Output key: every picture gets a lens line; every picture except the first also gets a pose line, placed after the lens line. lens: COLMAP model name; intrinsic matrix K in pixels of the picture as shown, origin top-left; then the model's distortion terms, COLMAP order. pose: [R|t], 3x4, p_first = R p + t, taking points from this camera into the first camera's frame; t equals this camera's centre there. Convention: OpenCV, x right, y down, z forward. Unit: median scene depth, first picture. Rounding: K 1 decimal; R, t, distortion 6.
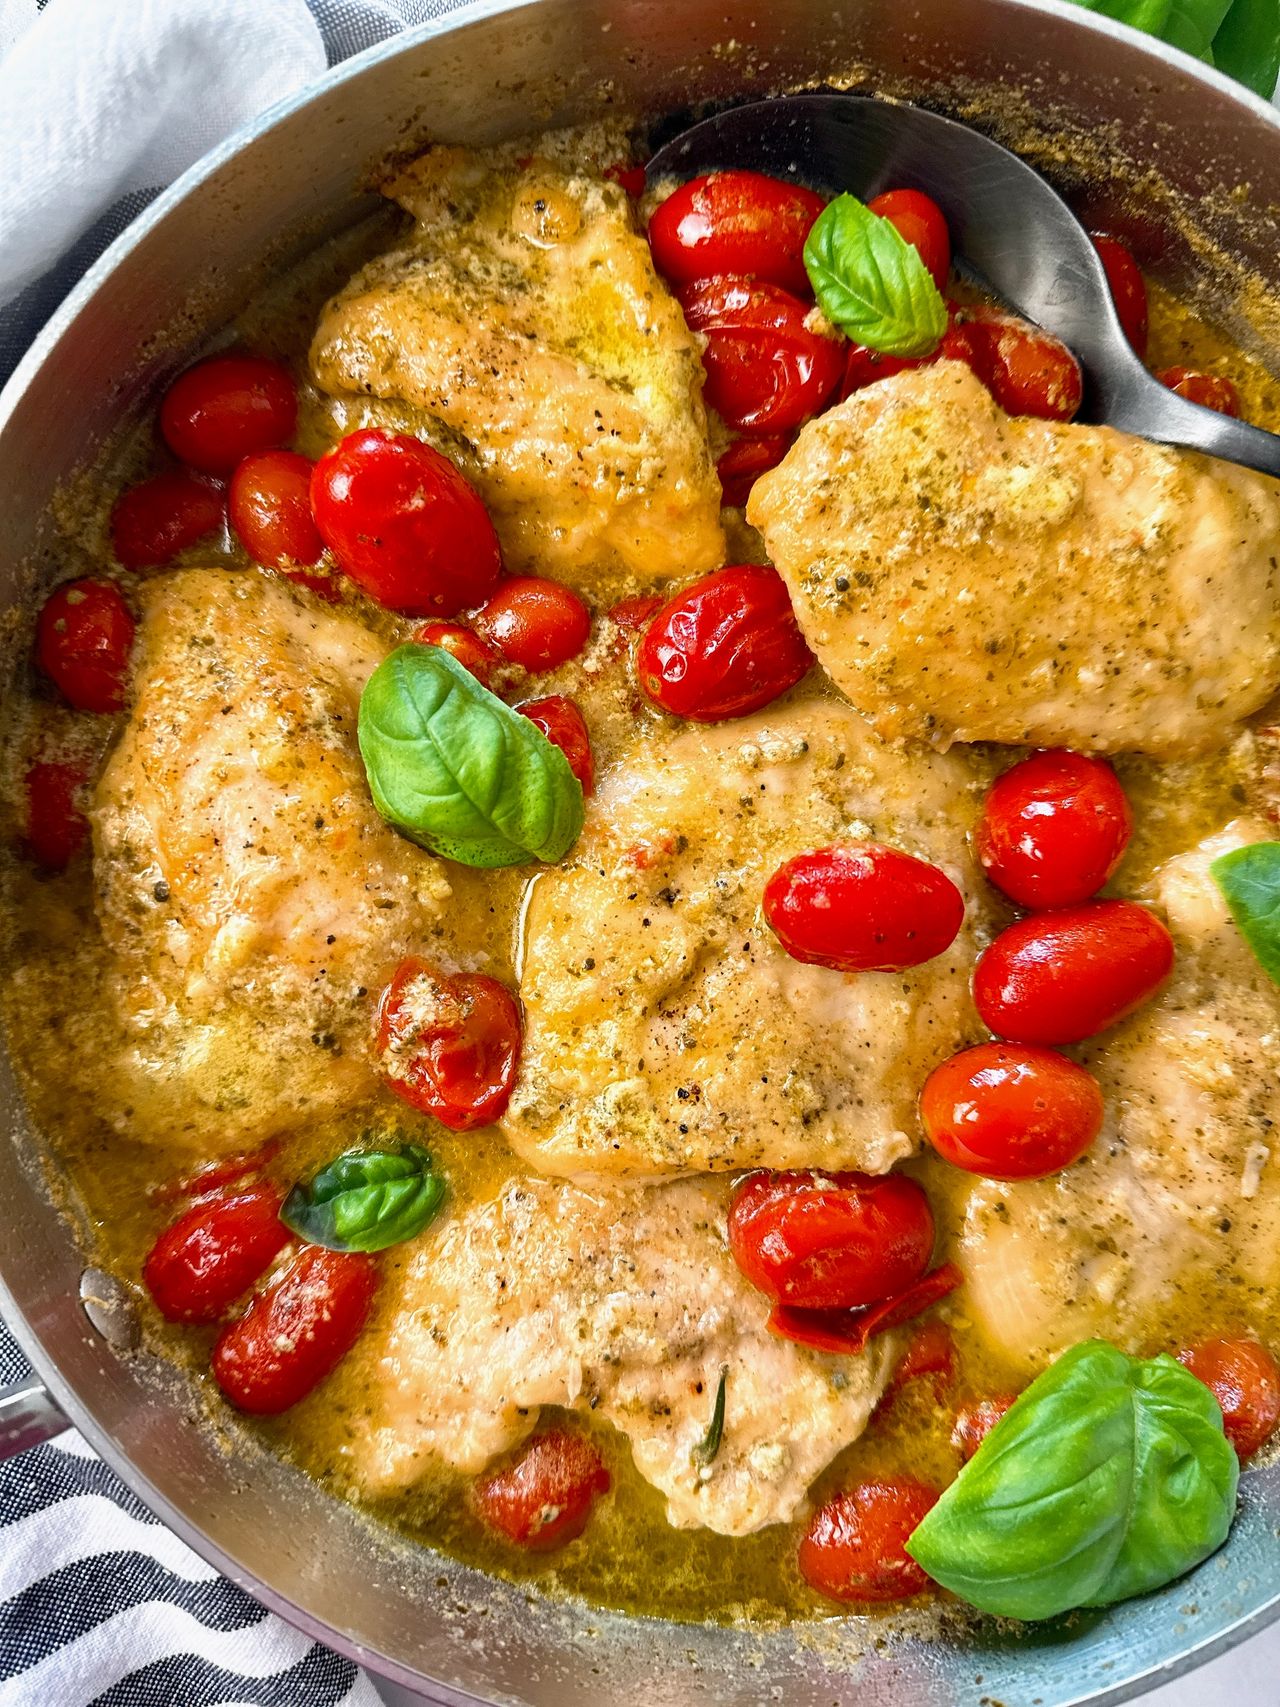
lens RADIAL K [[1203.8, 0, 638.9], [0, 1203.8, 886.6], [0, 0, 1]] dist [-0.002281, 0.001636]
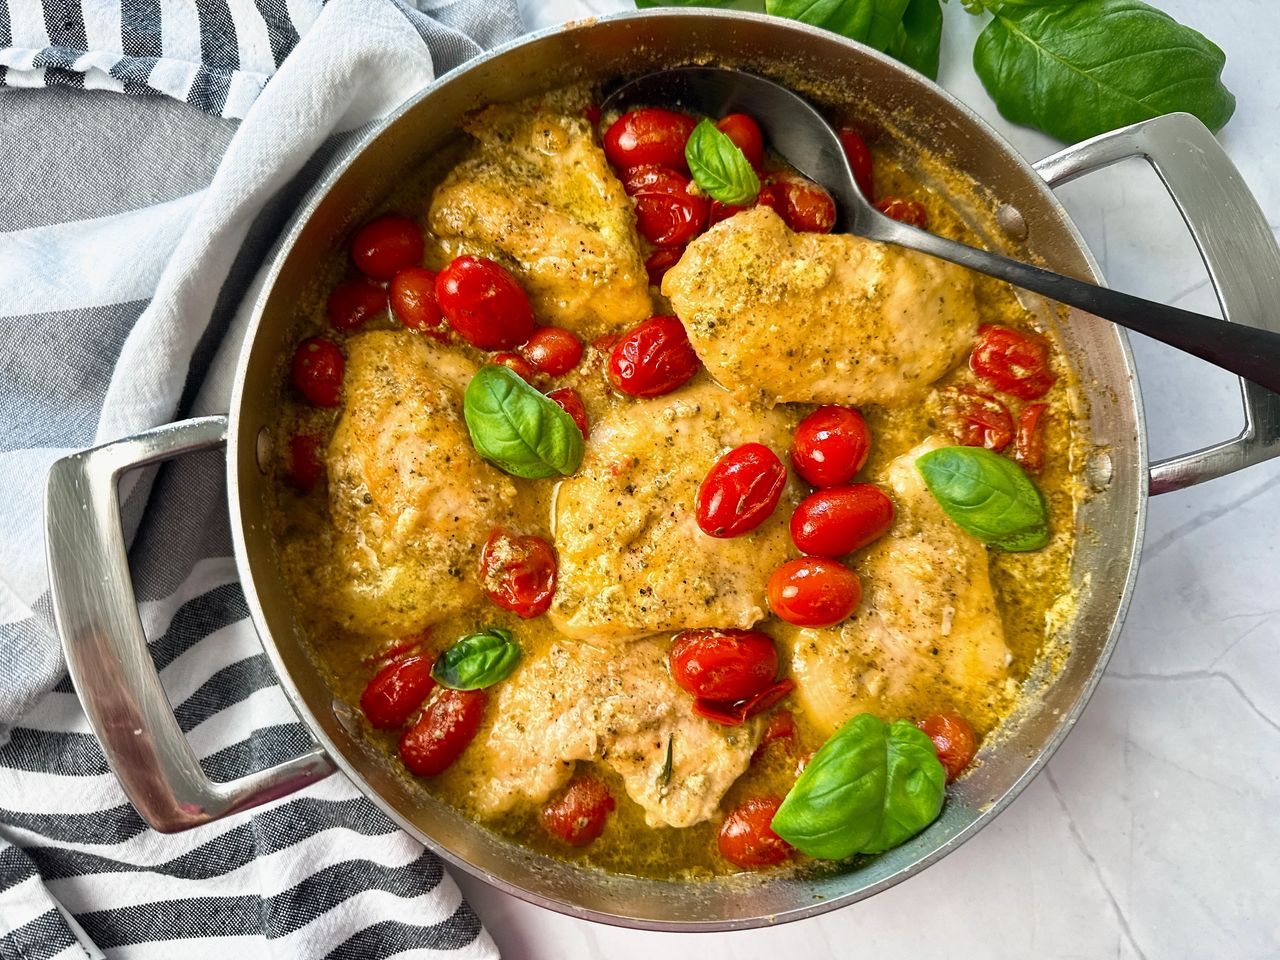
lens RADIAL K [[902.7, 0, 638.0], [0, 902.7, 508.4], [0, 0, 1]] dist [-0.002281, 0.001636]
pose [[0.998759, -0.047424, 0.015237, 0.013497], [0.047690, 0.998707, -0.017586, 0.063663], [-0.014384, 0.018291, 0.999729, -0.435298]]
